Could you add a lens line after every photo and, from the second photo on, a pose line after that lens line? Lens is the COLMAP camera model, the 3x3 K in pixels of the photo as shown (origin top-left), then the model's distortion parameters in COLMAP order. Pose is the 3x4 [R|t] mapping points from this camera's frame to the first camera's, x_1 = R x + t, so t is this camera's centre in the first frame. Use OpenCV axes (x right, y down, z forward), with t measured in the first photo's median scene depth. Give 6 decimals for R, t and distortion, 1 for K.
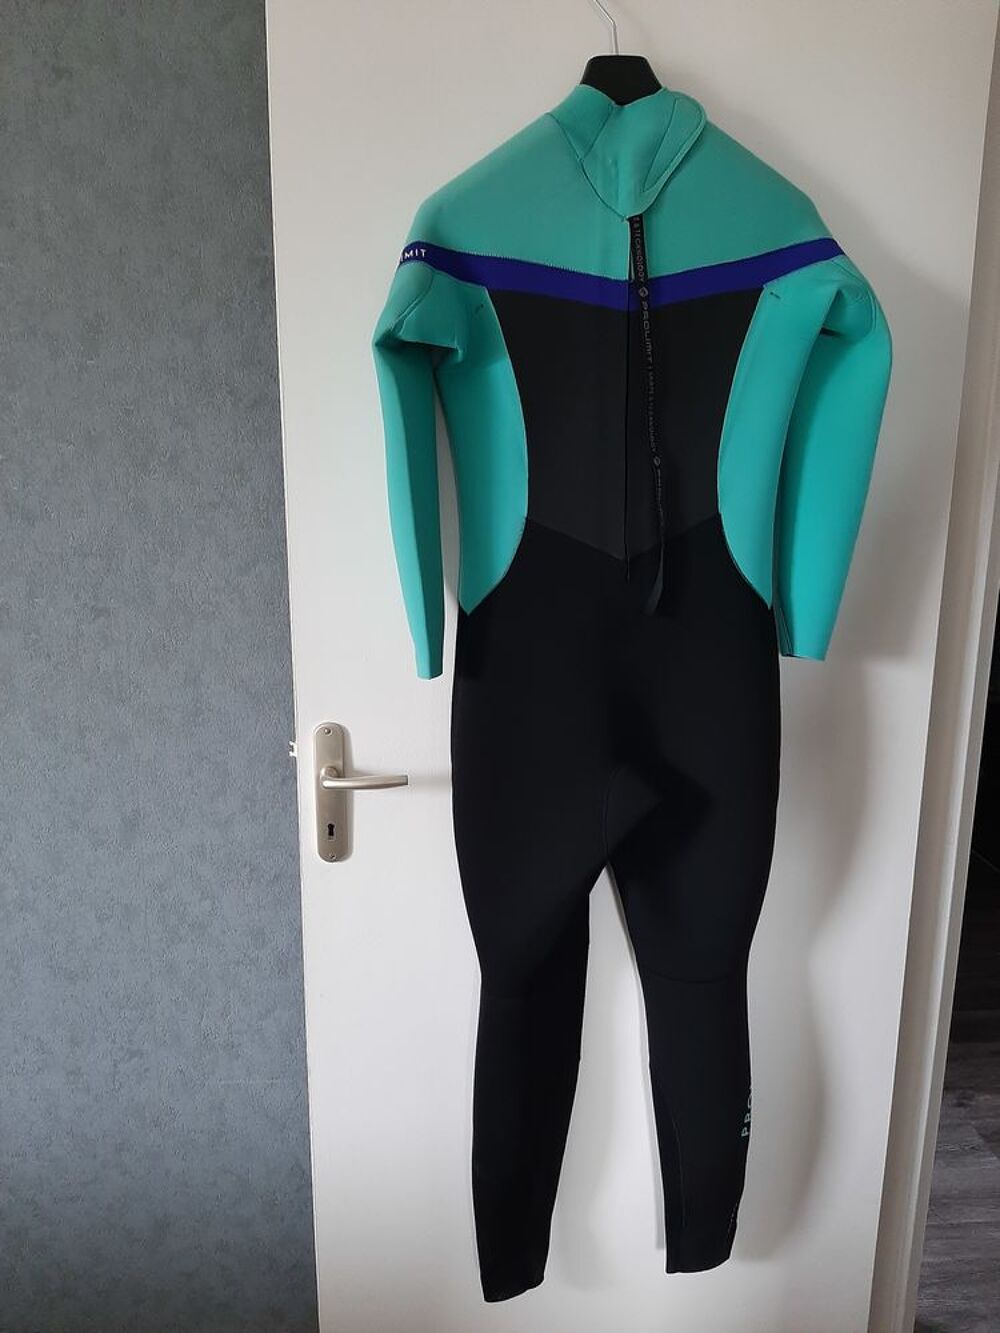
lens RADIAL K [[1005.5, 0, 508.0], [0, 1005.5, 671.1], [0, 0, 1]] dist [0.083628, -0.109121]
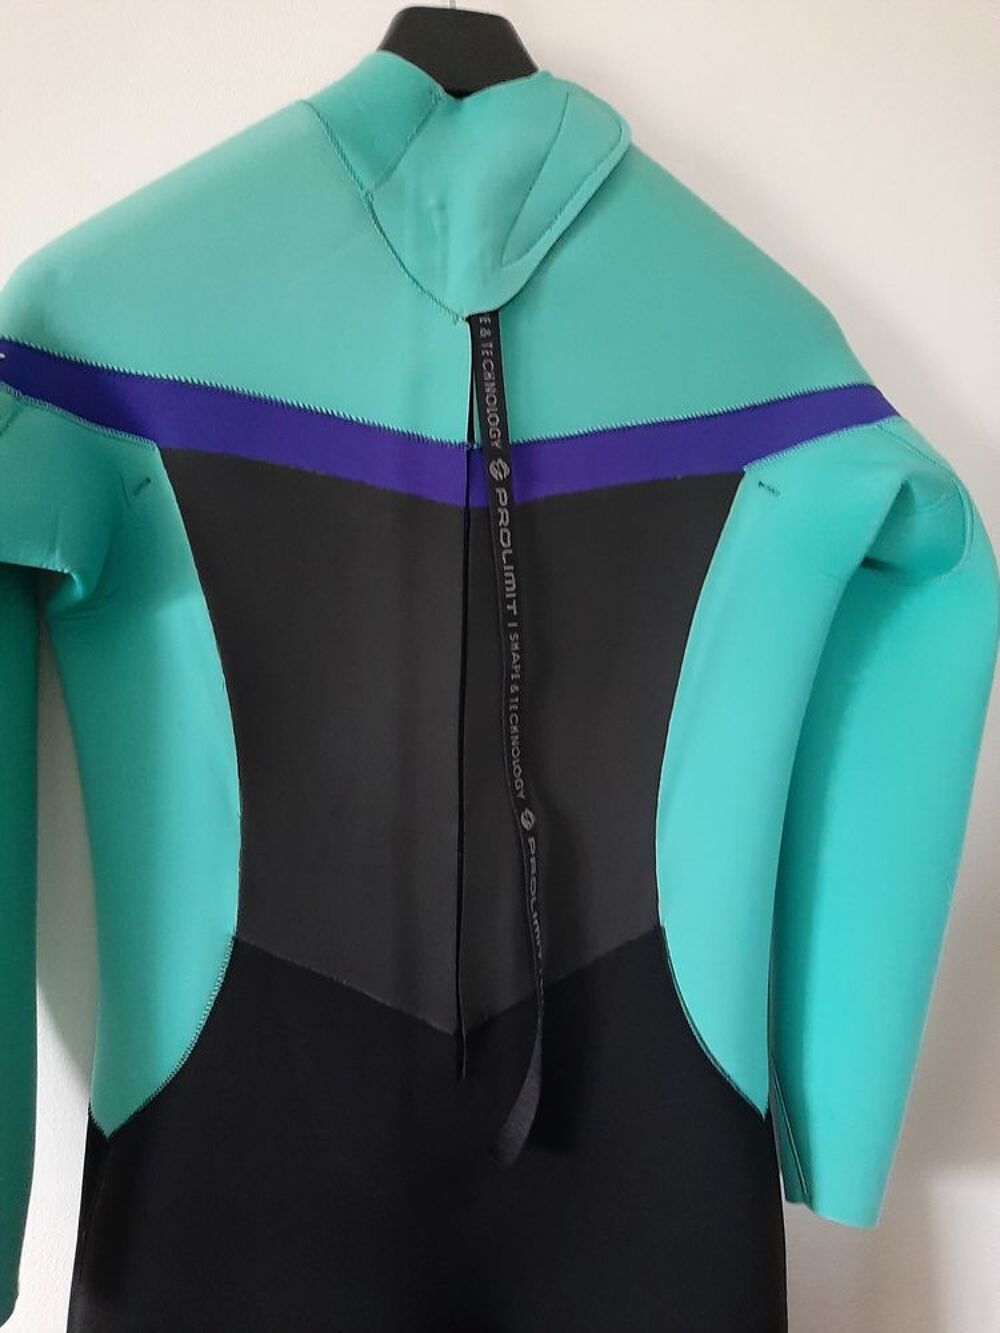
lens RADIAL K [[1005.5, 0, 508.0], [0, 1005.5, 671.1], [0, 0, 1]] dist [0.083628, -0.109121]
pose [[0.995986, 0.028490, 0.084859, 0.100358], [-0.016021, 0.989426, -0.144150, -0.213765], [-0.088069, 0.142212, 0.985911, 0.553909]]
